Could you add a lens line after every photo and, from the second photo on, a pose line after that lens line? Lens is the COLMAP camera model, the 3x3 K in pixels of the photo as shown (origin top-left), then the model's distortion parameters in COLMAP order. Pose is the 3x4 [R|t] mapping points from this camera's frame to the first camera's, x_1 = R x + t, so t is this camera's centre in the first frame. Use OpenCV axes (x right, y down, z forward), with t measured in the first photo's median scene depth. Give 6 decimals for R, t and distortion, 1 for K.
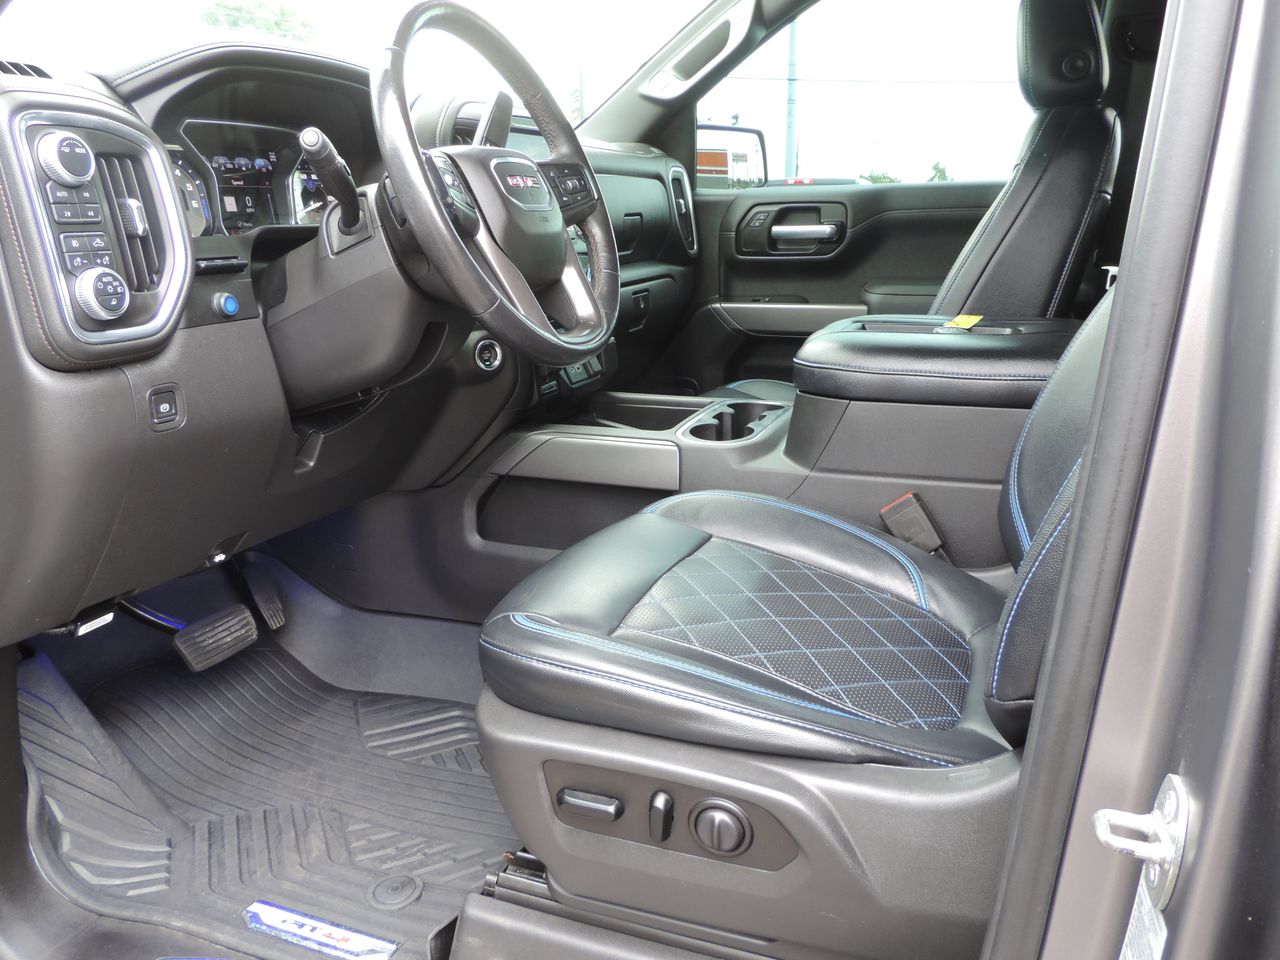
lens RADIAL K [[1042.1, 0, 642.0], [0, 1042.1, 481.8], [0, 0, 1]] dist [-0.016158, -0.012041]
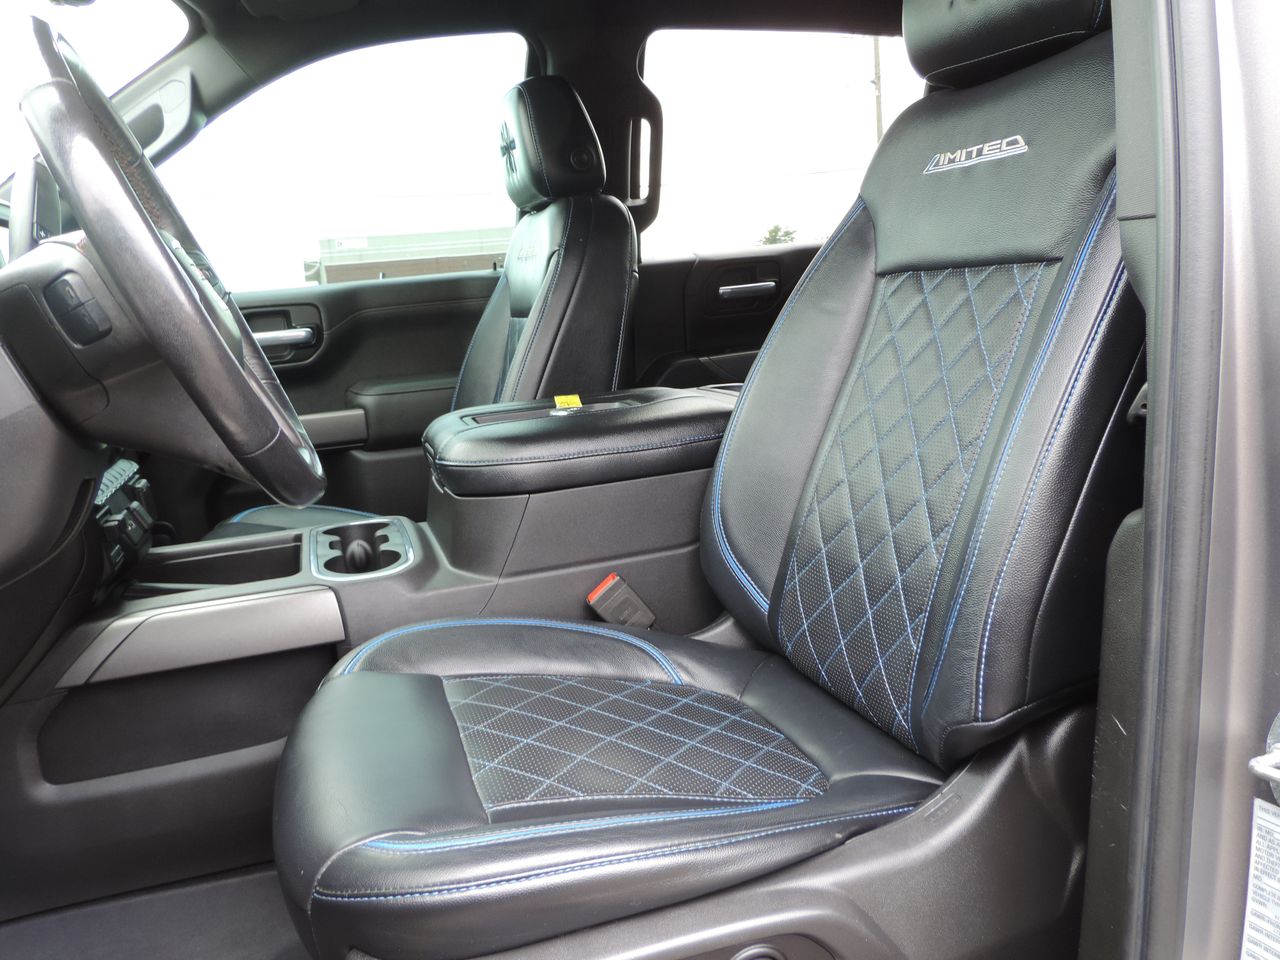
lens RADIAL K [[1031.9, 0, 639.4], [0, 1031.9, 474.5], [0, 0, 1]] dist [-0.007390, 0.003488]
pose [[0.754115, -0.159731, 0.637022, -0.271556], [0.228070, 0.973299, -0.025941, -0.042515], [-0.615869, 0.164848, 0.770409, 0.194062]]
